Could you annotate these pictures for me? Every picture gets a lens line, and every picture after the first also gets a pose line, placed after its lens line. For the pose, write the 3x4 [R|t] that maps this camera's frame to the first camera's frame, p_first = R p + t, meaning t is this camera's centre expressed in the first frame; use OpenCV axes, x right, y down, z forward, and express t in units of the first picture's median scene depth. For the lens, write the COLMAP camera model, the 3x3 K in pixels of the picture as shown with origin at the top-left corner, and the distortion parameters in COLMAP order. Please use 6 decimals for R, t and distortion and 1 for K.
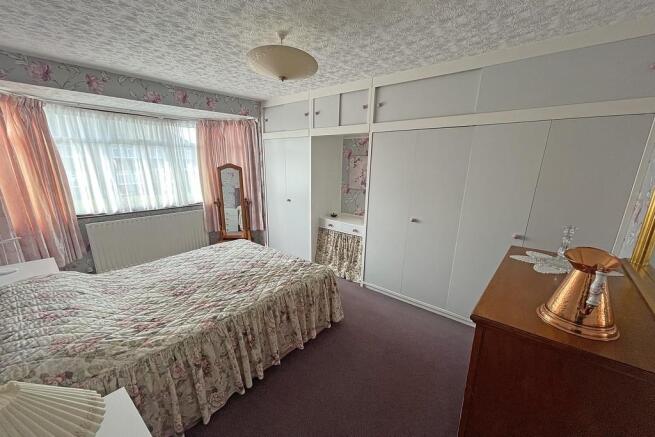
lens RADIAL K [[259.7, 0, 323.7], [0, 259.7, 232.8], [0, 0, 1]] dist [-0.000116, -0.000062]
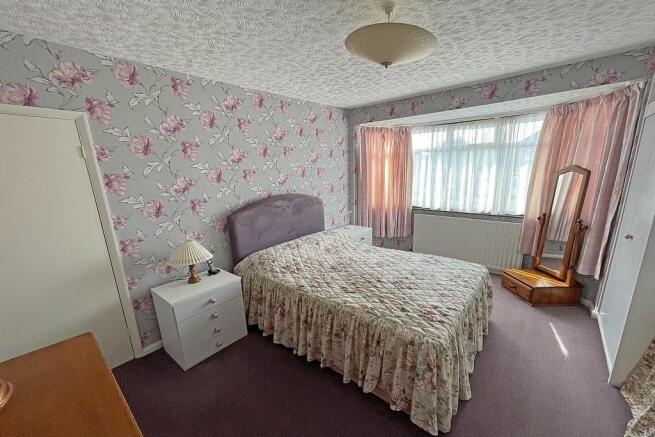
lens RADIAL K [[259.7, 0, 323.7], [0, 259.7, 232.8], [0, 0, 1]] dist [-0.000116, -0.000062]
pose [[0.008162, 0.232348, -0.972598, 0.466819], [-0.234365, 0.945984, 0.224024, -0.148711], [0.972114, 0.226115, 0.062175, 0.551495]]
